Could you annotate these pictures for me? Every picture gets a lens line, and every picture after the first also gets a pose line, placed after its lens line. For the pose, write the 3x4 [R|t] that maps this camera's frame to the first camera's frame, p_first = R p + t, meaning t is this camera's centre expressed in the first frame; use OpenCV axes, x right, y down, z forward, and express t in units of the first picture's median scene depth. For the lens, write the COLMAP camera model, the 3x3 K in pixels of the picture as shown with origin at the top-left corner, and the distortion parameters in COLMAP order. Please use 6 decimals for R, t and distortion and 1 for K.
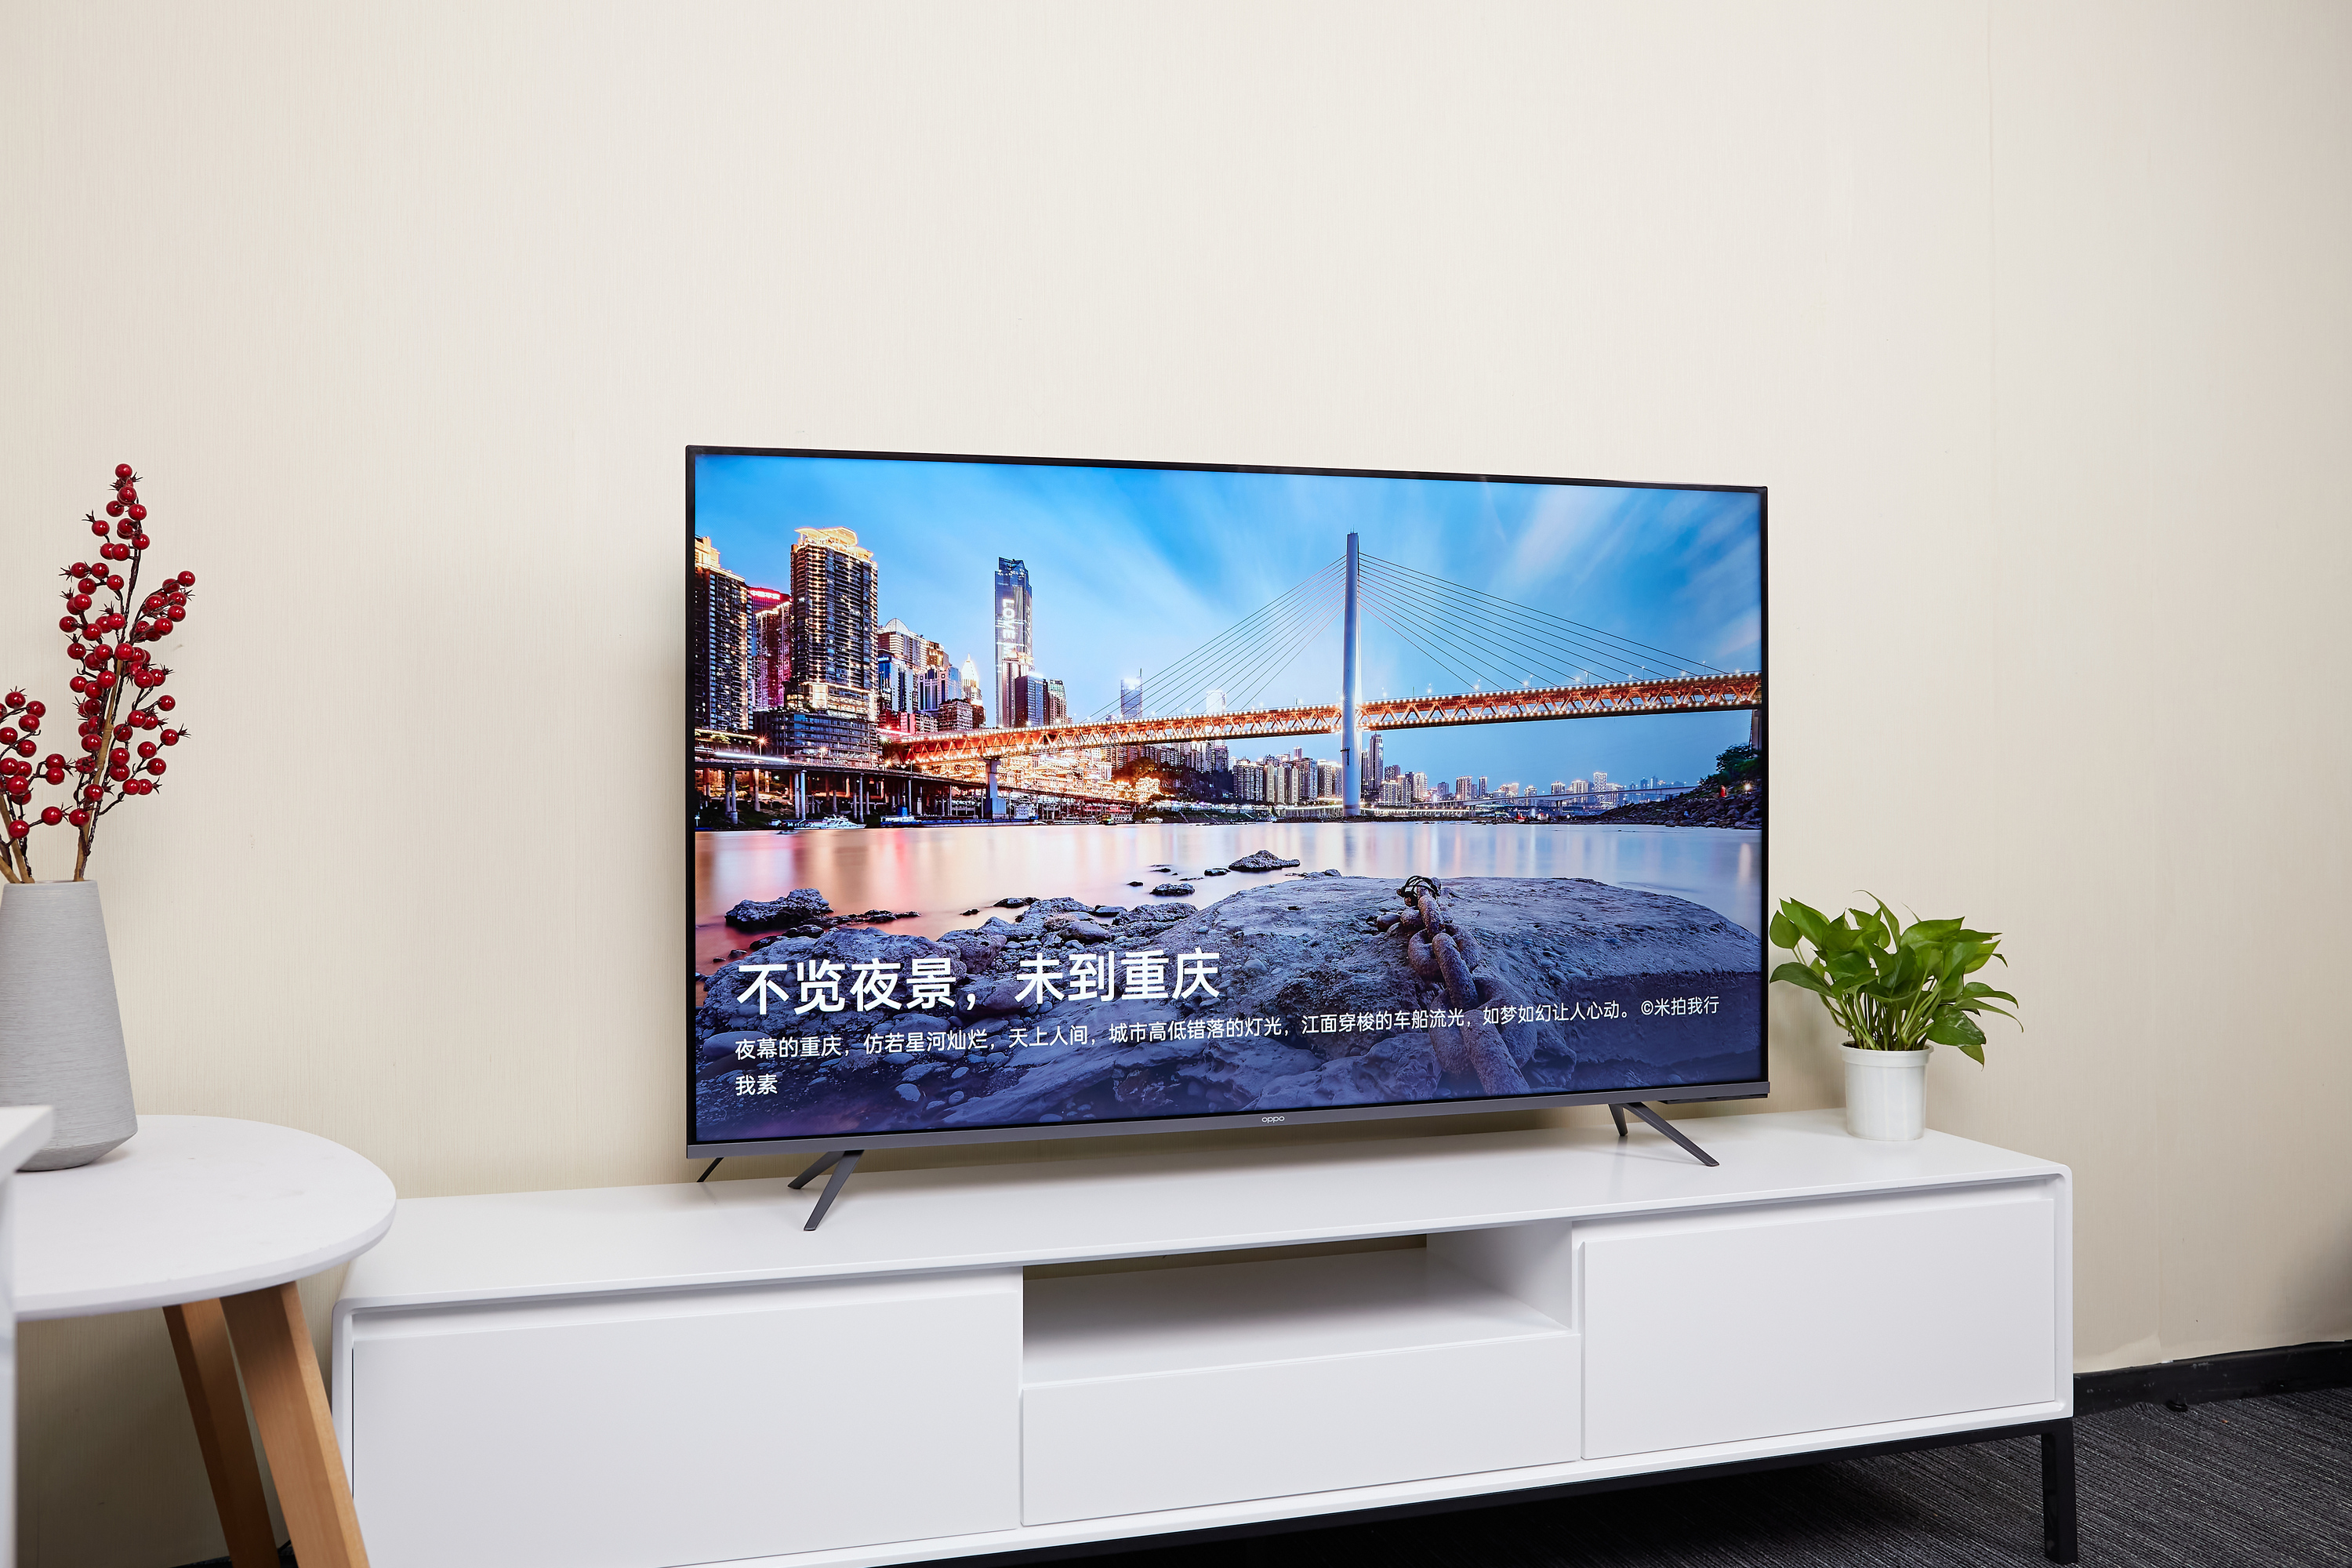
lens RADIAL K [[2067.7, 0, 1176.0], [0, 2067.7, 784.0], [0, 0, 1]] dist [-0.209590, 0.569938]
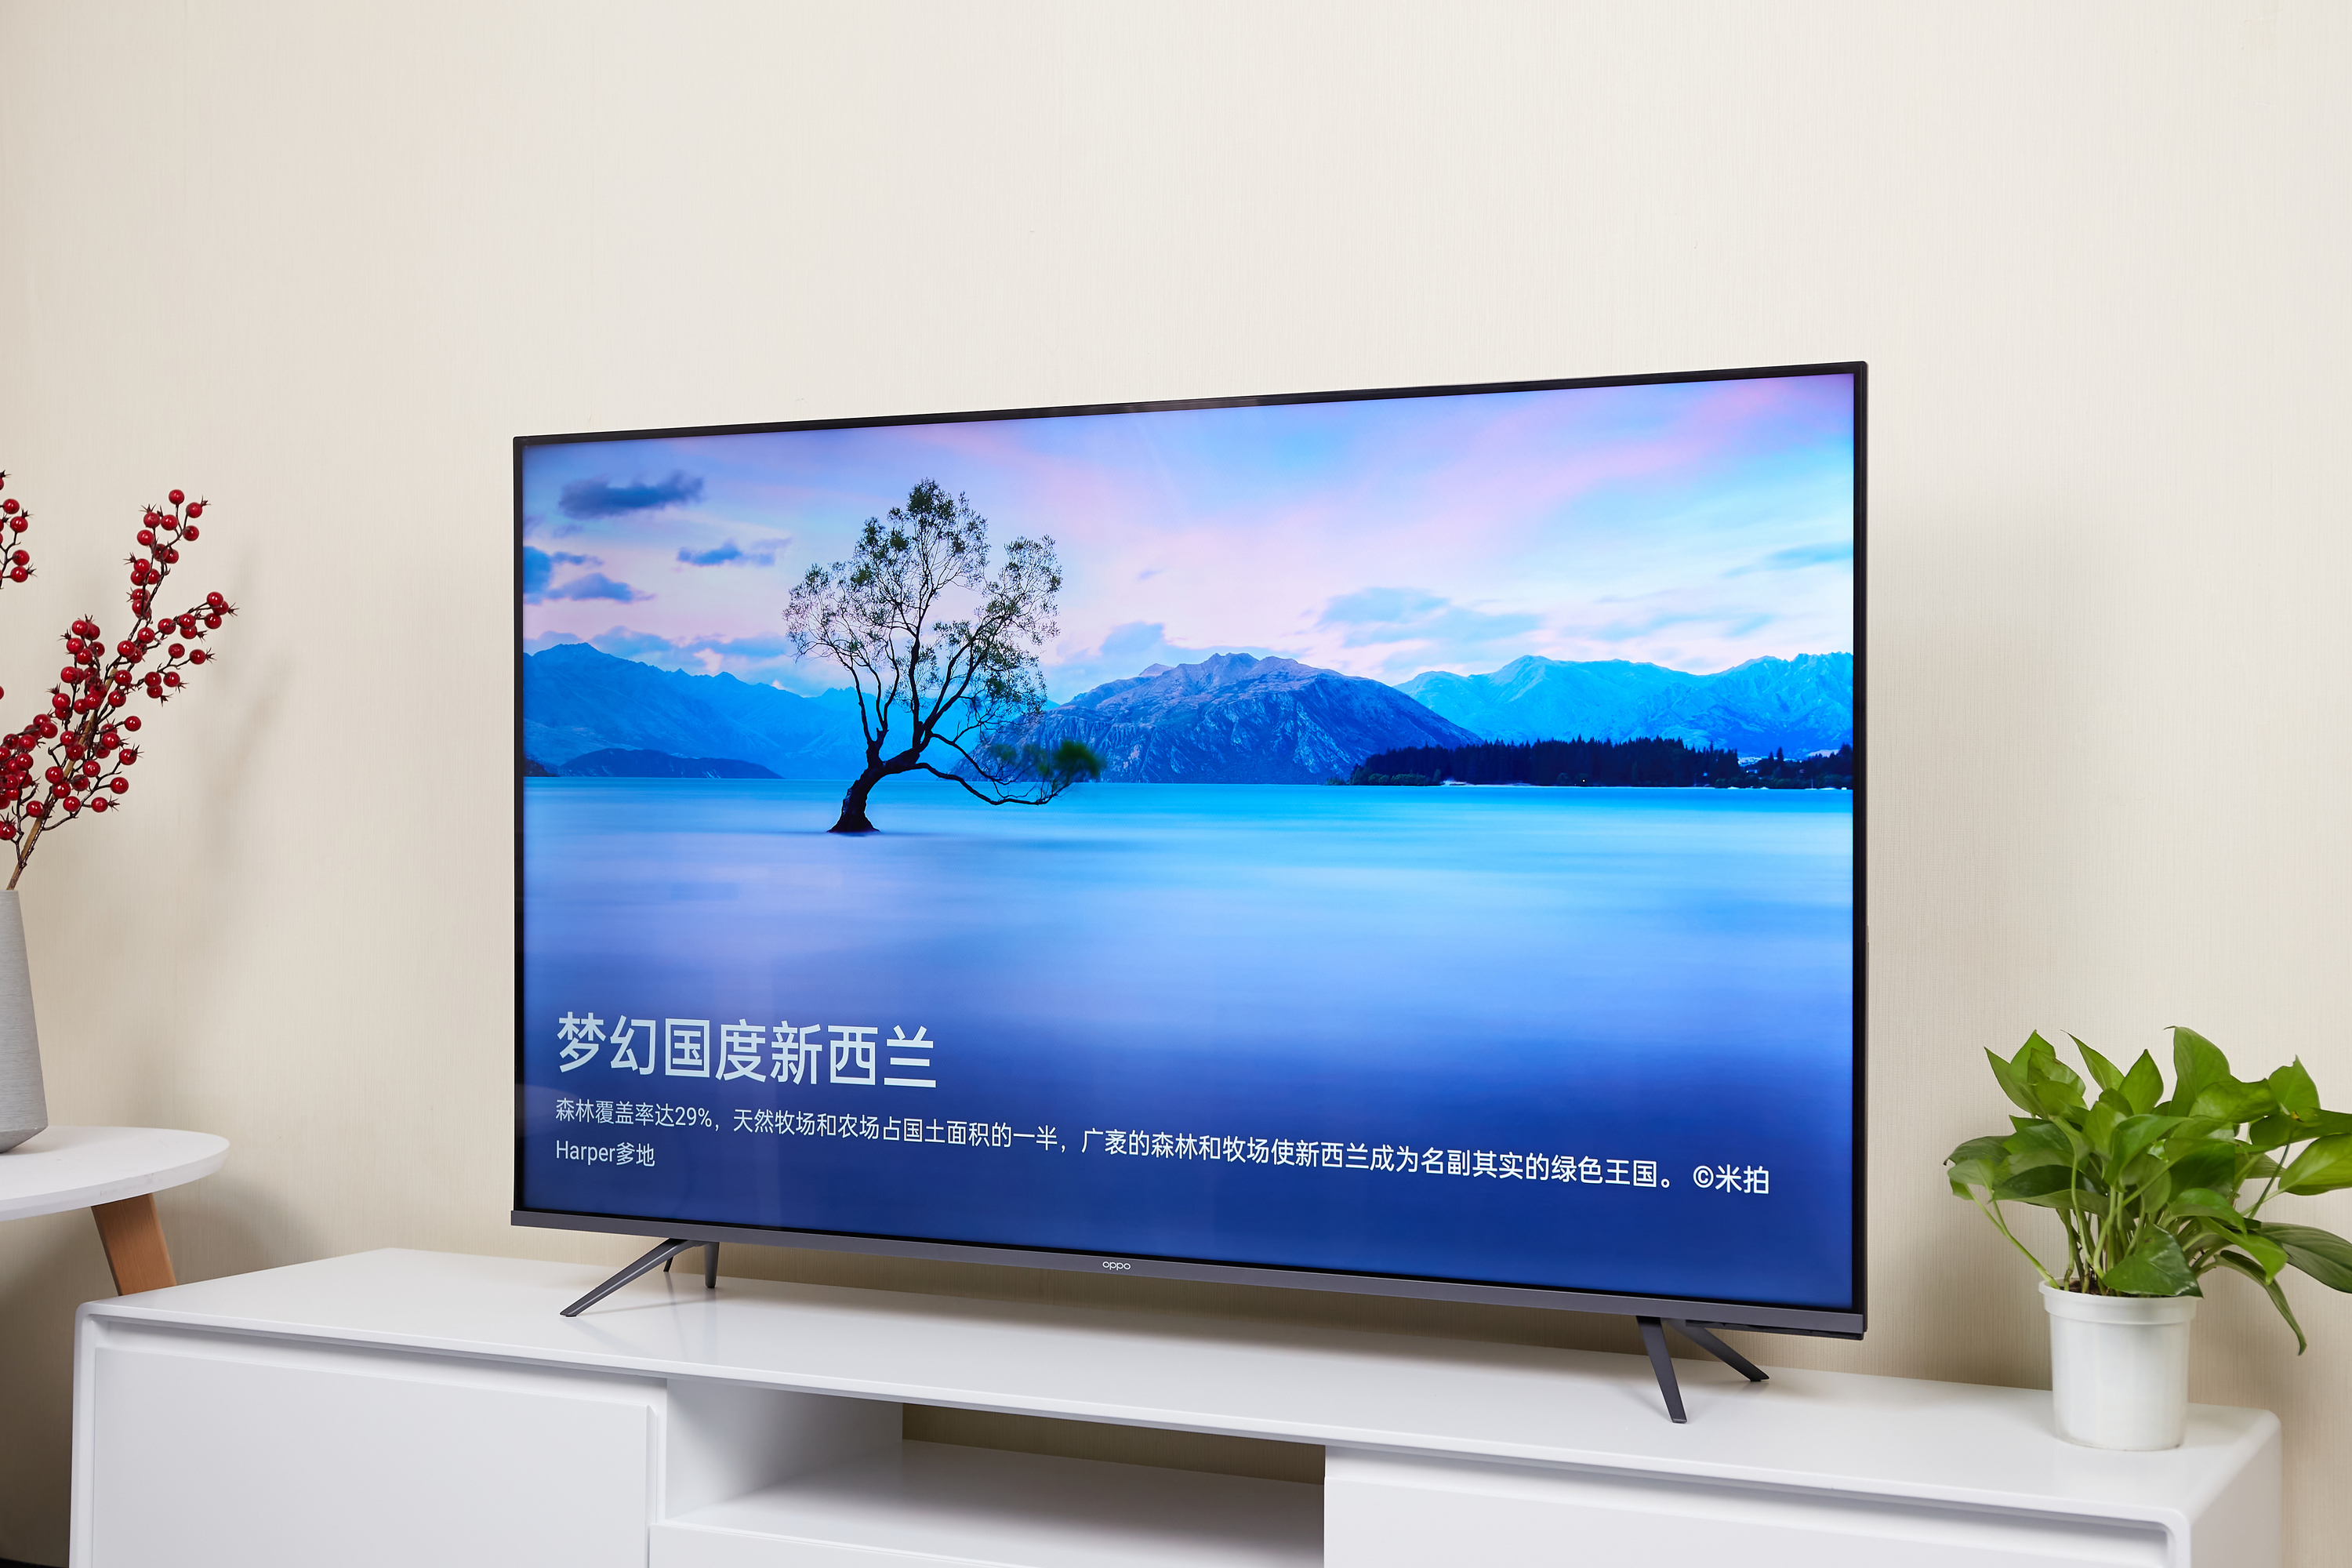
lens RADIAL K [[3478.3, 0, 1176.0], [0, 3478.3, 784.0], [0, 0, 1]] dist [0.023464, 0.000595]
pose [[0.708698, 0.014423, -0.705365, 0.908698], [-0.009392, 0.999895, 0.011008, -0.027015], [0.705450, -0.001177, 0.708759, 0.094238]]
